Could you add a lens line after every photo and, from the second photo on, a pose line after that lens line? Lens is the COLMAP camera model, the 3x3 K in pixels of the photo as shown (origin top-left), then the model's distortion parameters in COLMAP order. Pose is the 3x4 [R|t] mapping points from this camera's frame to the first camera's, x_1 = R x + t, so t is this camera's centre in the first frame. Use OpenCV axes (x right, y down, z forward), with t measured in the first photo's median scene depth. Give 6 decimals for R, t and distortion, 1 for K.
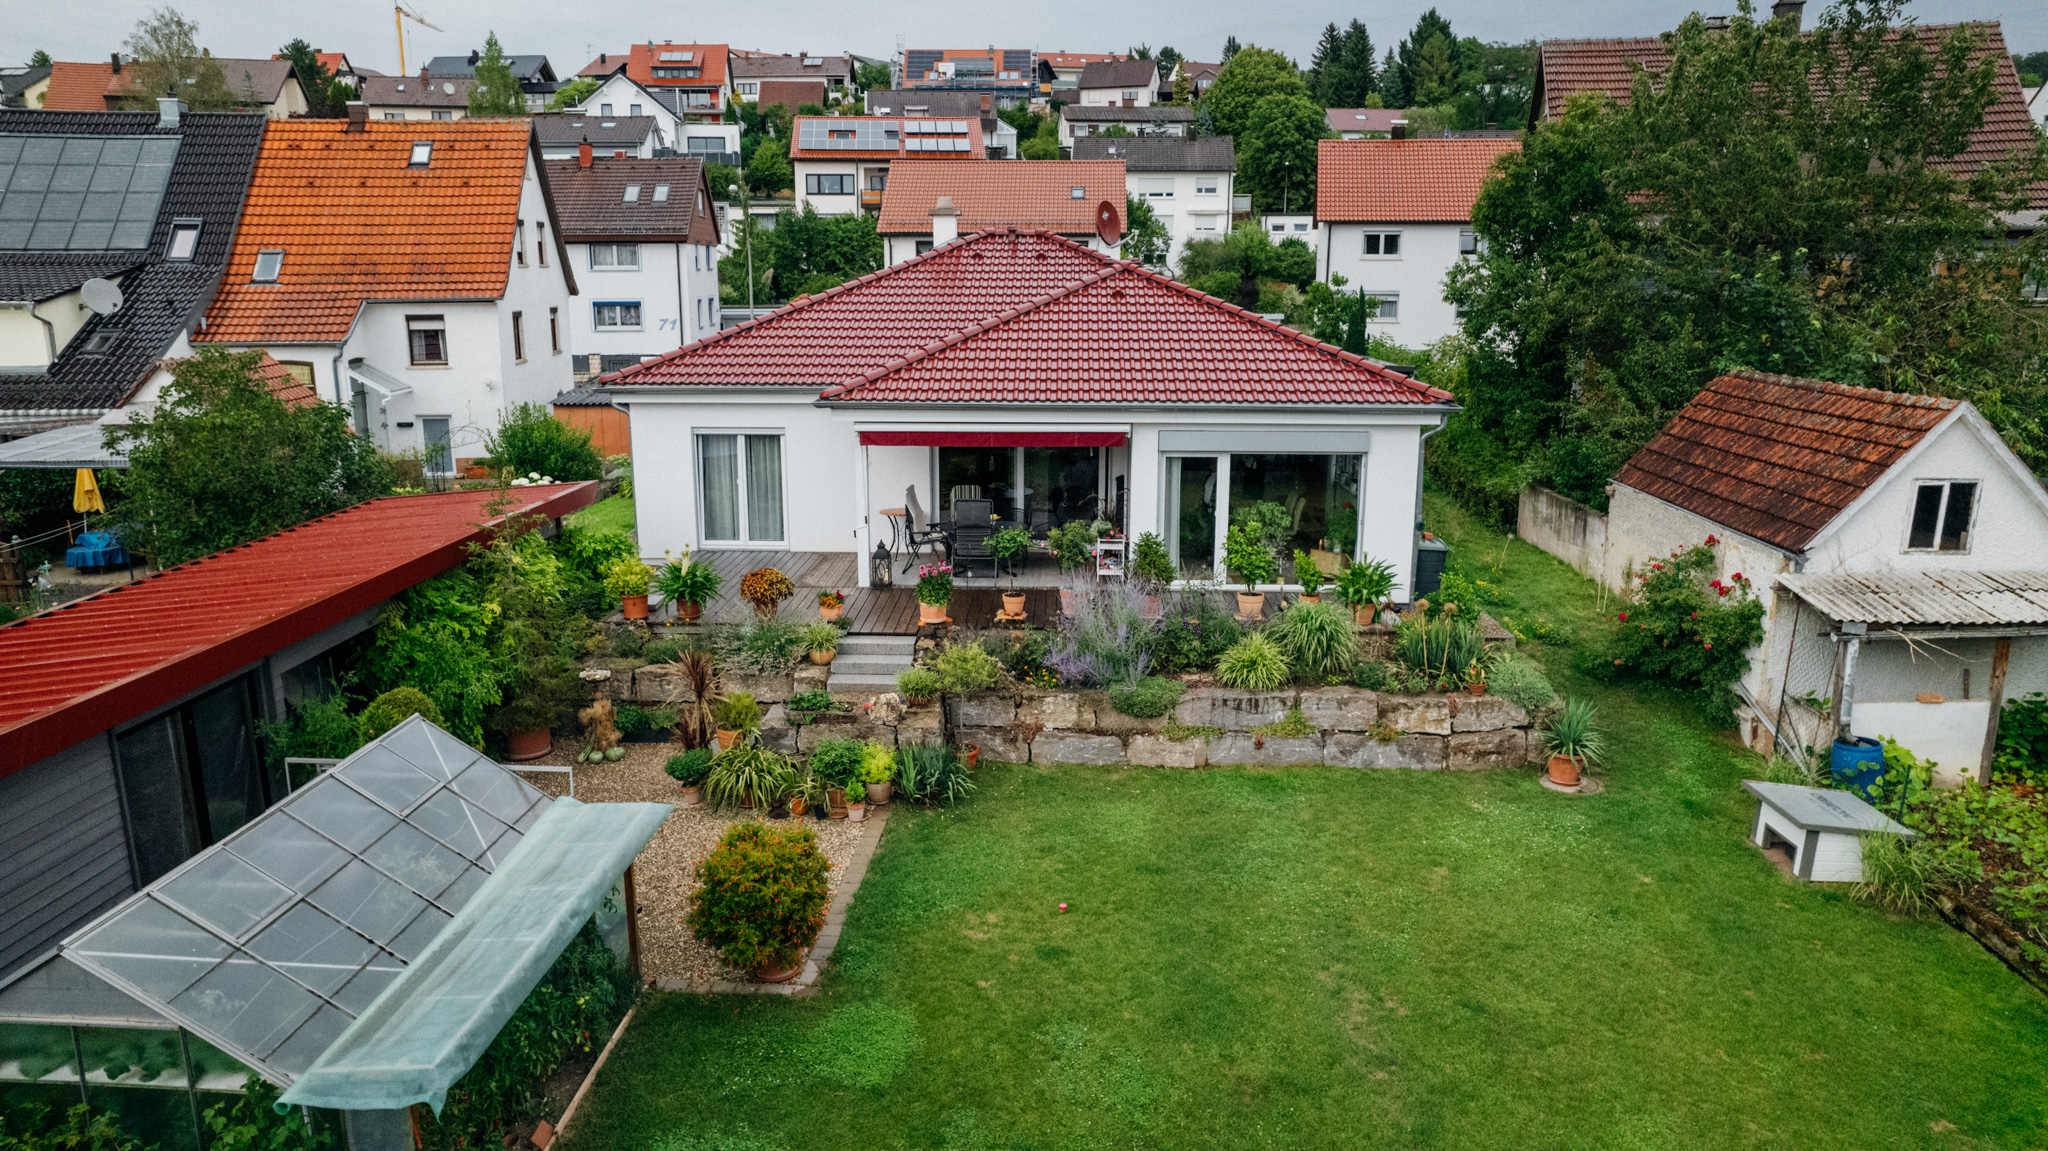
lens RADIAL K [[1304.0, 0, 1018.3], [0, 1304.0, 581.1], [0, 0, 1]] dist [-0.091451, 0.083813]
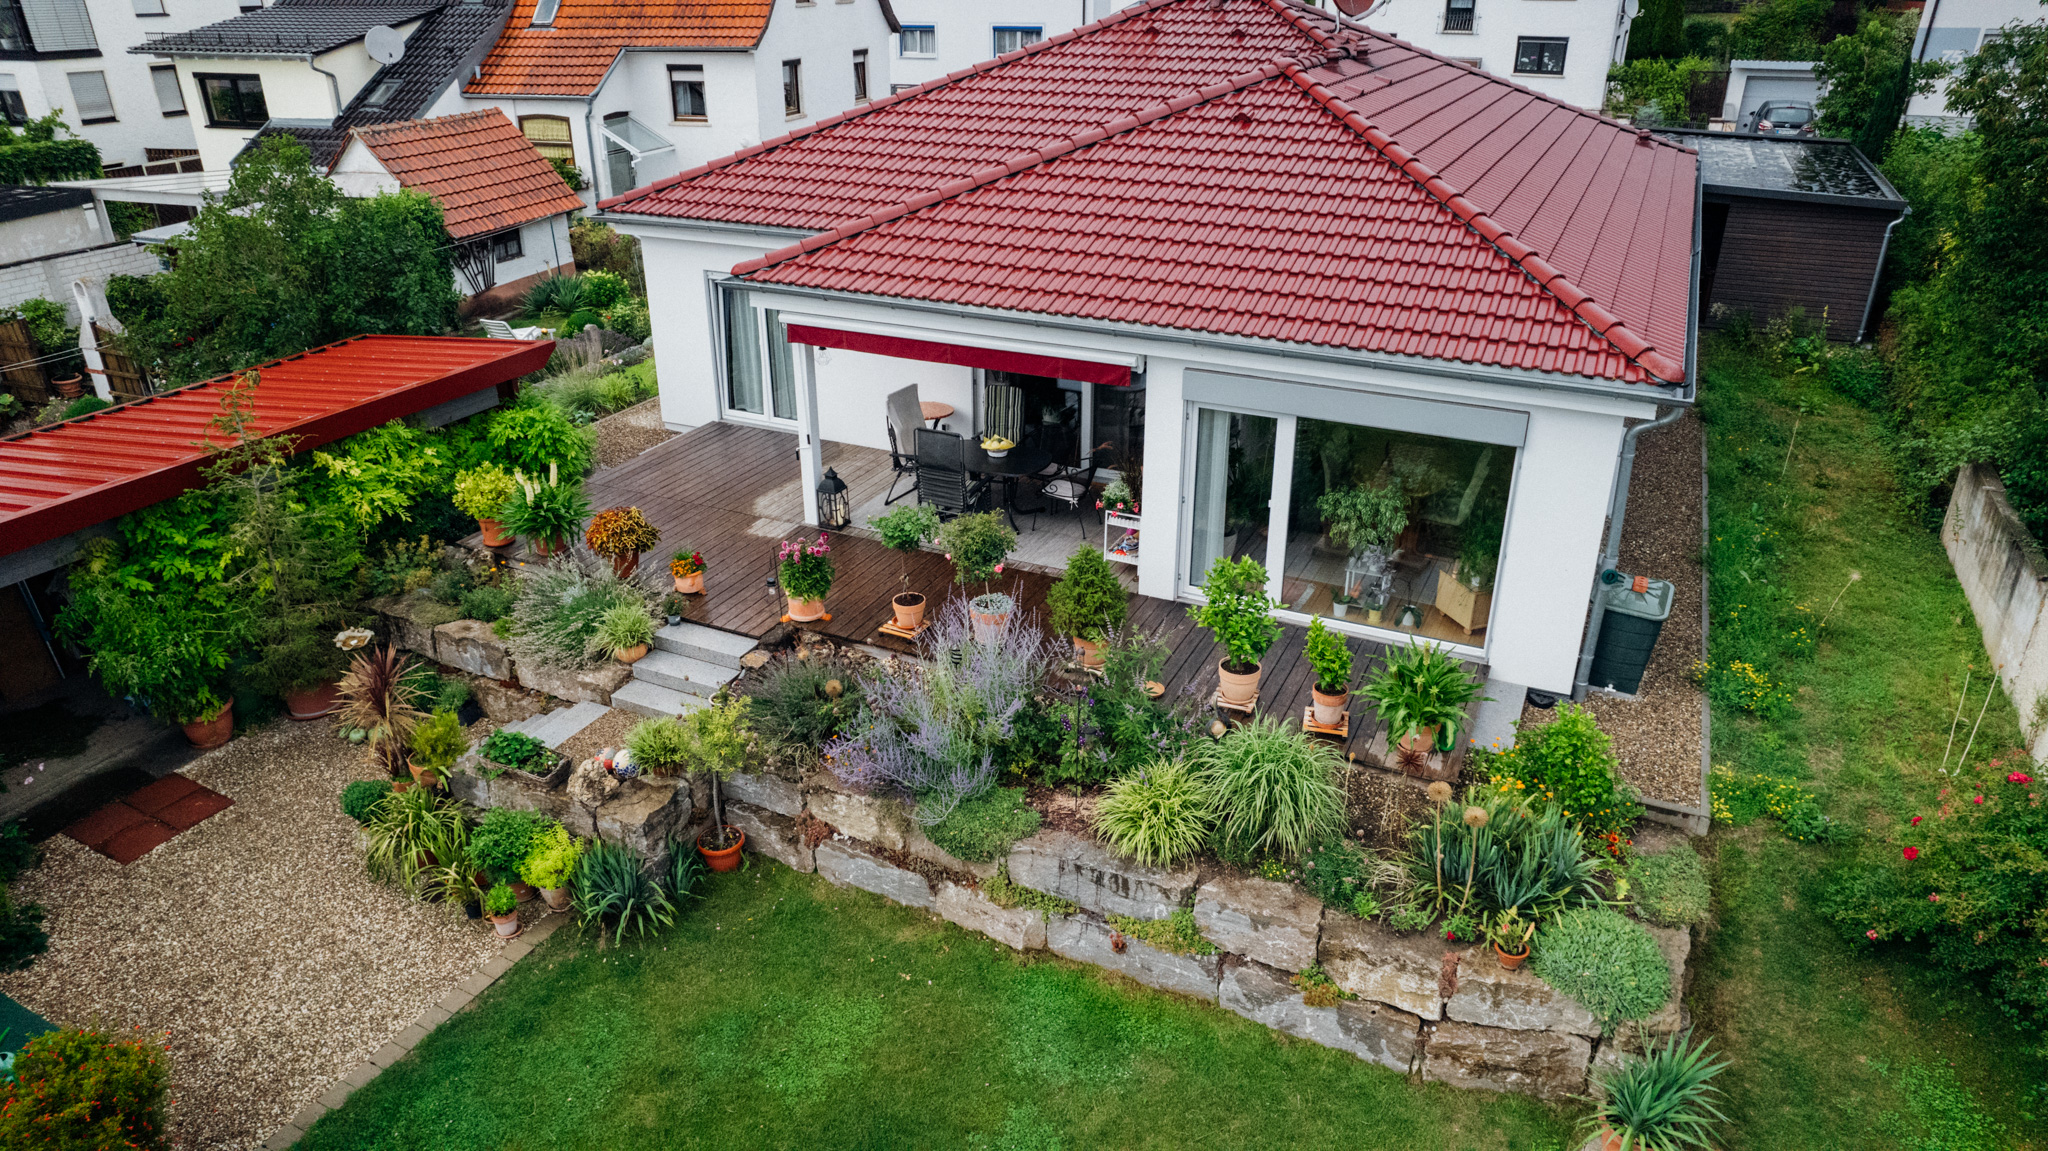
lens RADIAL K [[1304.0, 0, 1018.3], [0, 1304.0, 581.1], [0, 0, 1]] dist [-0.091451, 0.083813]
pose [[0.915473, 0.170518, -0.364461, 0.278639], [-0.088950, 0.969120, 0.229987, -0.151560], [0.392424, -0.178128, 0.902371, 0.370124]]
